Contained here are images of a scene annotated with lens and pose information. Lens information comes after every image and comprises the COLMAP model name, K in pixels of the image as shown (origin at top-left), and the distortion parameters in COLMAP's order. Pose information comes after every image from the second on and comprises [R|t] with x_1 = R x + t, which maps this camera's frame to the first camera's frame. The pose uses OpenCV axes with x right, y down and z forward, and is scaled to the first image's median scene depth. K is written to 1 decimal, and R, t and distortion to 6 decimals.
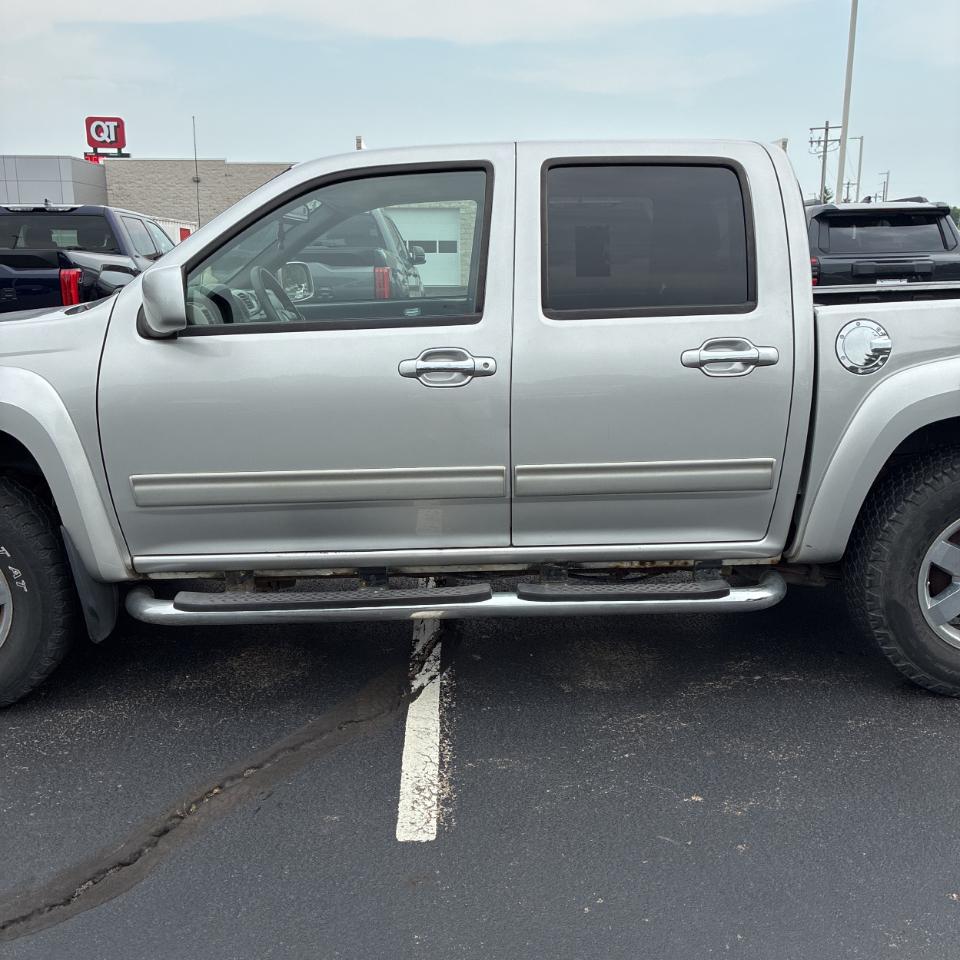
lens RADIAL K [[967.4, 0, 482.7], [0, 967.4, 468.2], [0, 0, 1]] dist [0.037052, -0.035772]
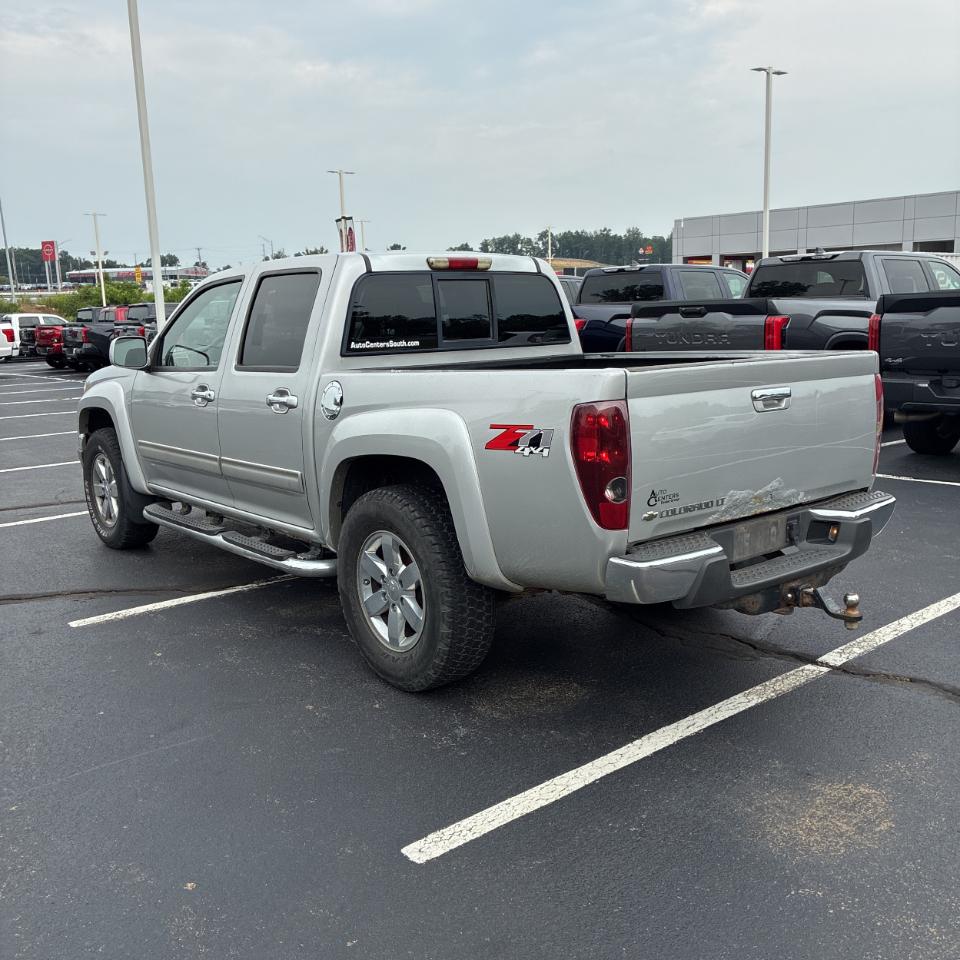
lens RADIAL K [[967.4, 0, 482.7], [0, 967.4, 468.2], [0, 0, 1]] dist [0.037052, -0.035772]
pose [[0.616306, 0.119671, -0.778361, 1.558557], [-0.143392, 0.988917, 0.038506, -0.108171], [0.774342, 0.087880, 0.626635, 0.291579]]
